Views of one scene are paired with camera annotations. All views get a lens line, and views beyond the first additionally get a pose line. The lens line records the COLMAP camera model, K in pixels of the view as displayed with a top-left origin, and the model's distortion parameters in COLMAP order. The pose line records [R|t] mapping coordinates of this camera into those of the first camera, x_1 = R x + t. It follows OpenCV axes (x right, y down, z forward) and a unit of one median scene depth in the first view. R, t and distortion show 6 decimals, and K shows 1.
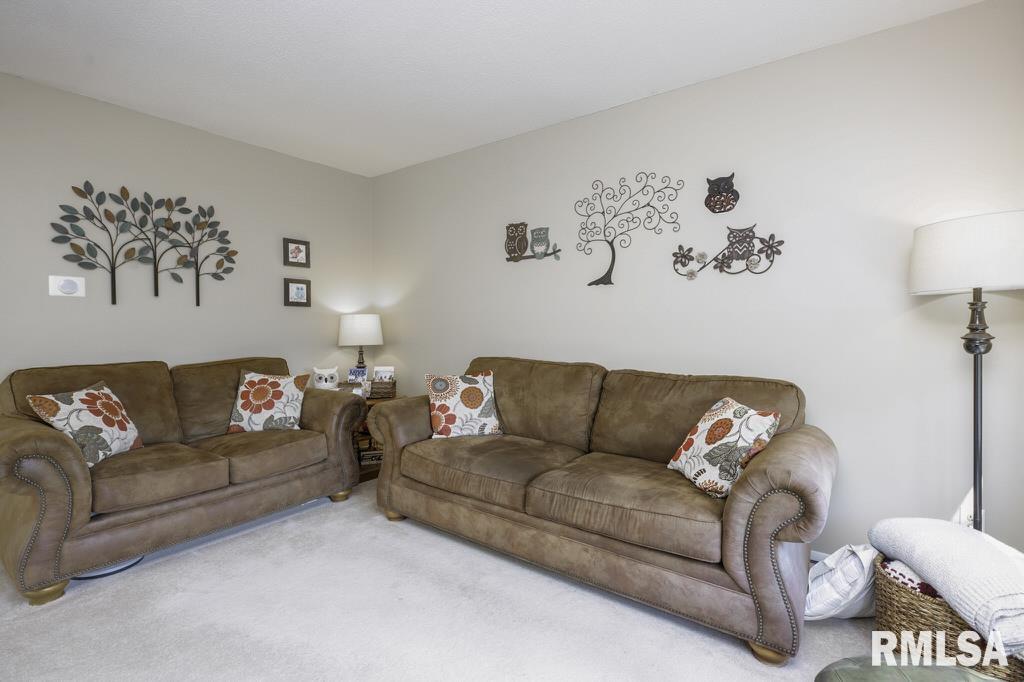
lens RADIAL K [[497.4, 0, 512.8], [0, 497.4, 338.1], [0, 0, 1]] dist [0.004101, 0.000344]
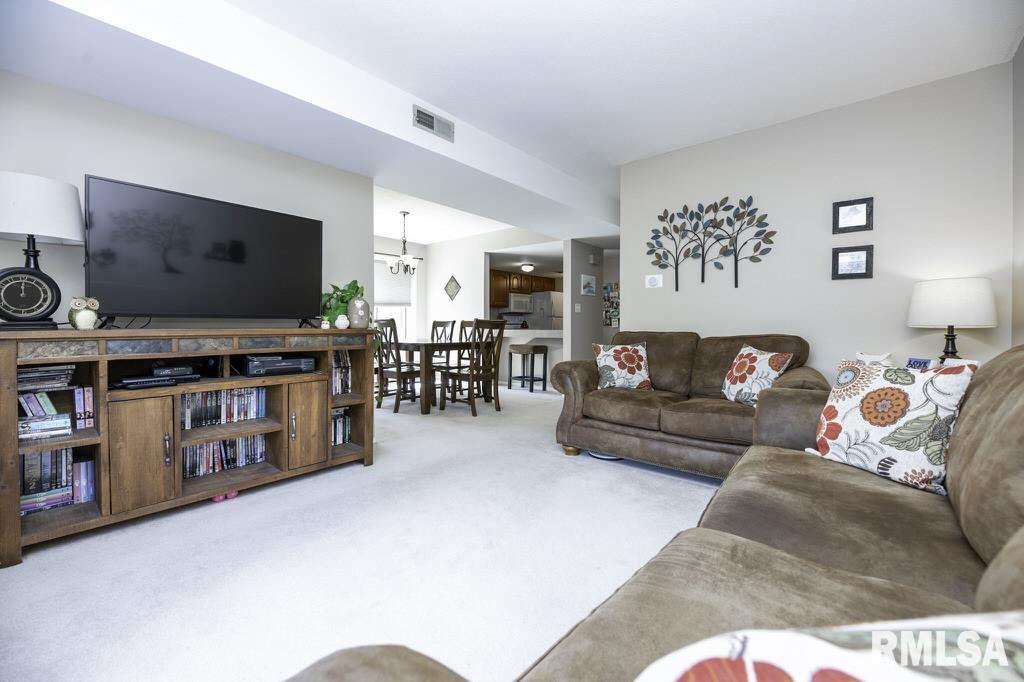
lens RADIAL K [[419.3, 0, 514.2], [0, 419.3, 332.9], [0, 0, 1]] dist [-0.002532, -0.000157]
pose [[-0.075498, 0.016967, -0.997002, 0.394891], [-0.031544, 0.999314, 0.019395, 0.039965], [0.996647, 0.032914, -0.074911, 0.595251]]
